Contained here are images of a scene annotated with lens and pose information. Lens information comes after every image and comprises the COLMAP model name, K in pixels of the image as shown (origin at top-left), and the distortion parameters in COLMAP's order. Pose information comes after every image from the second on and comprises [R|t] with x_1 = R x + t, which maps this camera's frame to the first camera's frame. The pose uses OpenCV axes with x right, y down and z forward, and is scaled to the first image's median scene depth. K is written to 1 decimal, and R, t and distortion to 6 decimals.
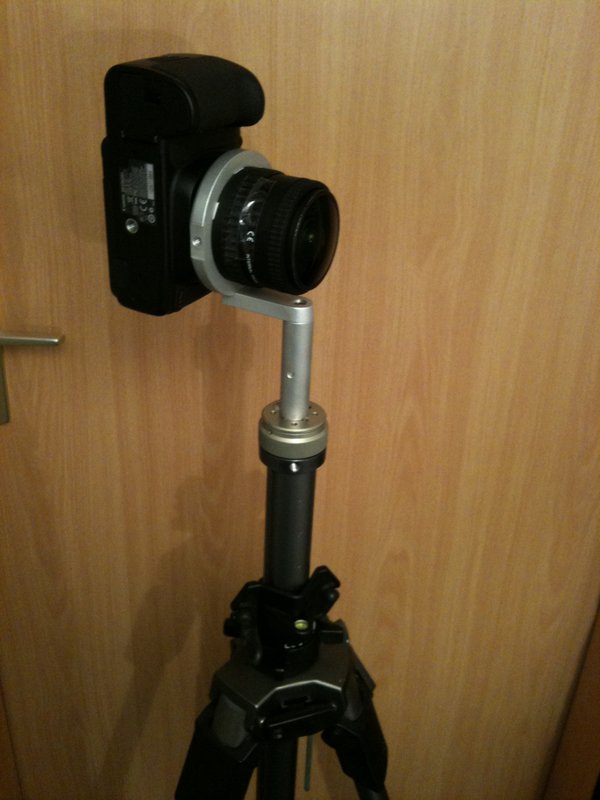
lens RADIAL K [[789.9, 0, 300.0], [0, 789.9, 400.0], [0, 0, 1]] dist [0.011563, -0.004463]
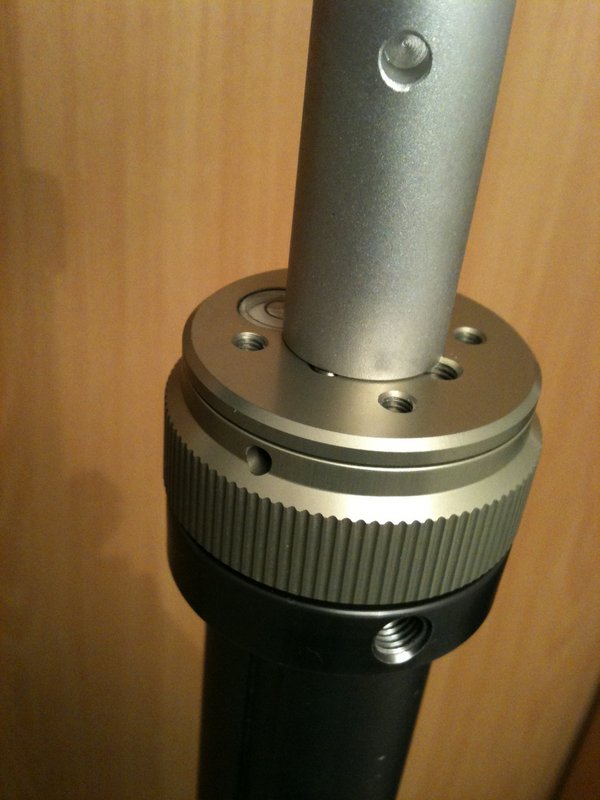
lens RADIAL K [[808.7, 0, 281.1], [0, 808.7, 401.0], [0, 0, 1]] dist [0.001052, 0.008233]
pose [[0.993768, 0.001798, 0.111456, -0.047515], [-0.010432, 0.996982, 0.076932, 0.015954], [-0.110981, -0.077615, 0.990787, 0.818873]]
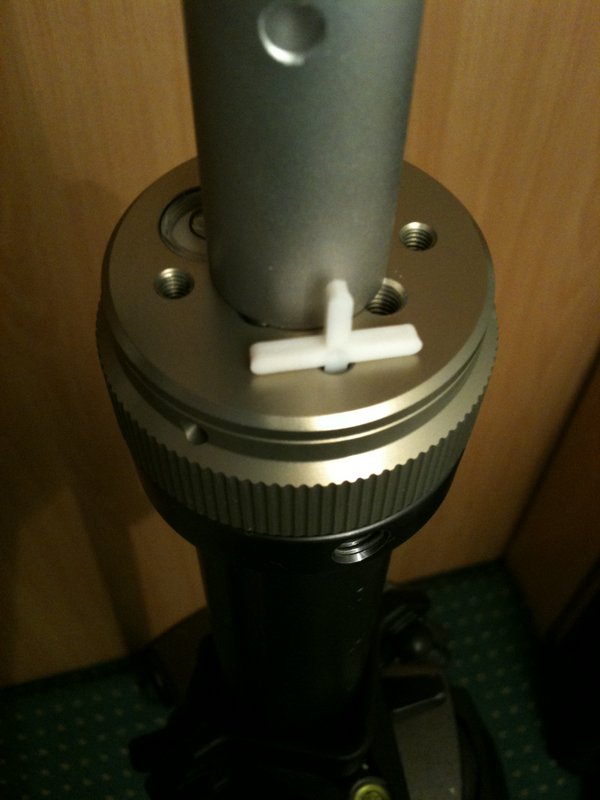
lens RADIAL K [[808.7, 0, 281.1], [0, 808.7, 401.0], [0, 0, 1]] dist [0.001052, 0.008233]
pose [[0.988232, -0.138797, 0.064284, -0.026454], [0.092093, 0.875449, 0.474454, -0.039291], [-0.122130, -0.462951, 0.877930, 0.841313]]
